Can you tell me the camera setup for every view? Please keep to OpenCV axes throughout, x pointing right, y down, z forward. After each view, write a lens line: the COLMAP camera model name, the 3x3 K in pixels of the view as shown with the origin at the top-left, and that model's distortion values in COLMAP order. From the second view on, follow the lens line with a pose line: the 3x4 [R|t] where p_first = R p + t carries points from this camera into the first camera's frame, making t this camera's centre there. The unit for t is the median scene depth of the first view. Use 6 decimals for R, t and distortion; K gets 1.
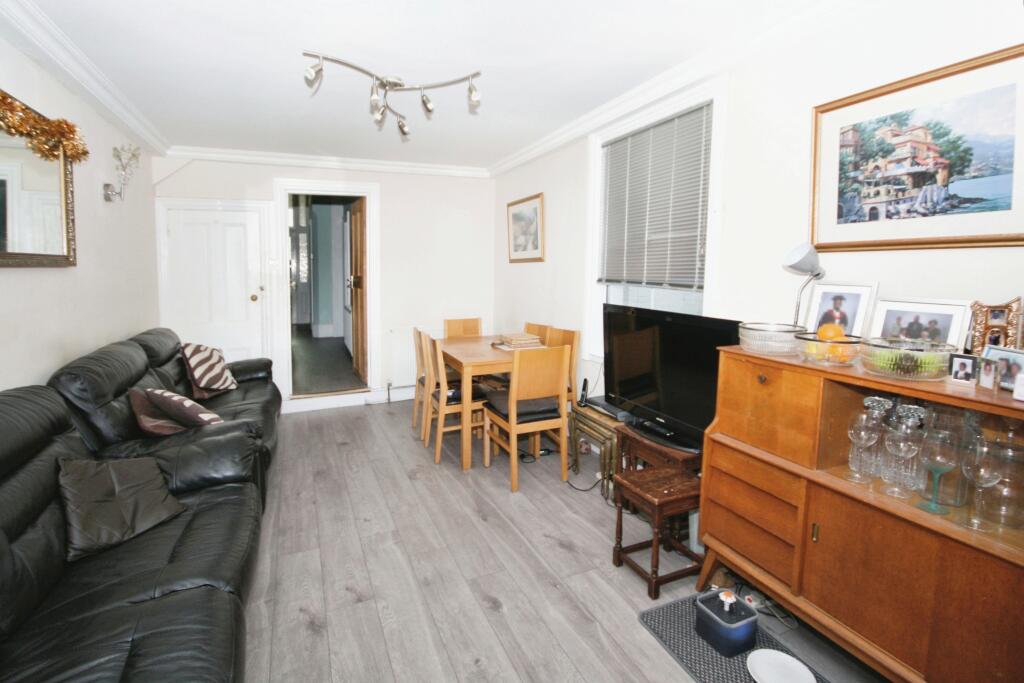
lens RADIAL K [[488.4, 0, 510.4], [0, 488.4, 315.2], [0, 0, 1]] dist [-0.014290, 0.000059]
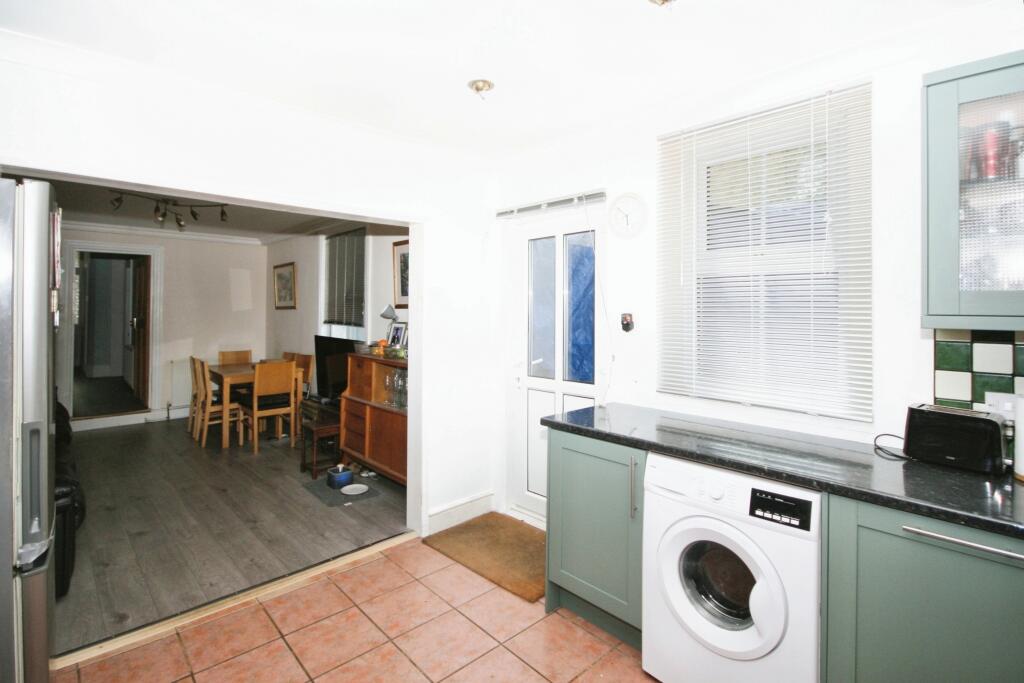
lens RADIAL K [[488.4, 0, 510.4], [0, 488.4, 315.2], [0, 0, 1]] dist [-0.014290, 0.000059]
pose [[0.937804, 0.004992, 0.347128, 0.230940], [0.025205, 0.996279, -0.082421, 0.060248], [-0.346248, 0.086044, 0.934189, -0.789503]]
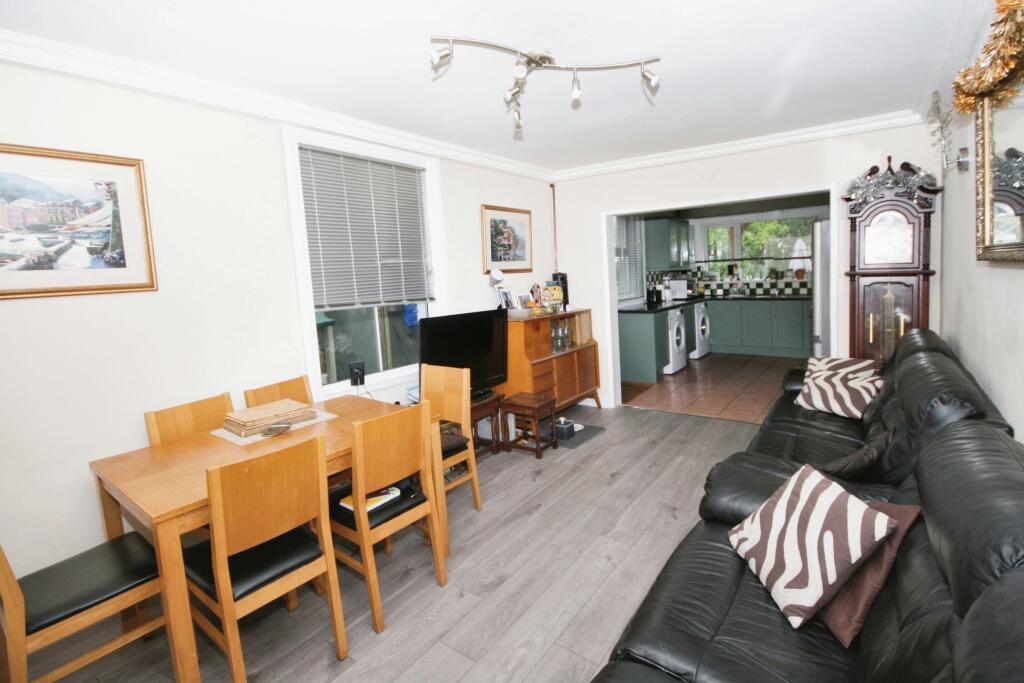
lens RADIAL K [[488.4, 0, 510.4], [0, 488.4, 315.2], [0, 0, 1]] dist [-0.014290, 0.000059]
pose [[-0.499055, -0.055973, 0.864761, -0.838364], [0.121739, 0.983487, 0.133913, -0.151036], [-0.857977, 0.172105, -0.484000, 1.316878]]
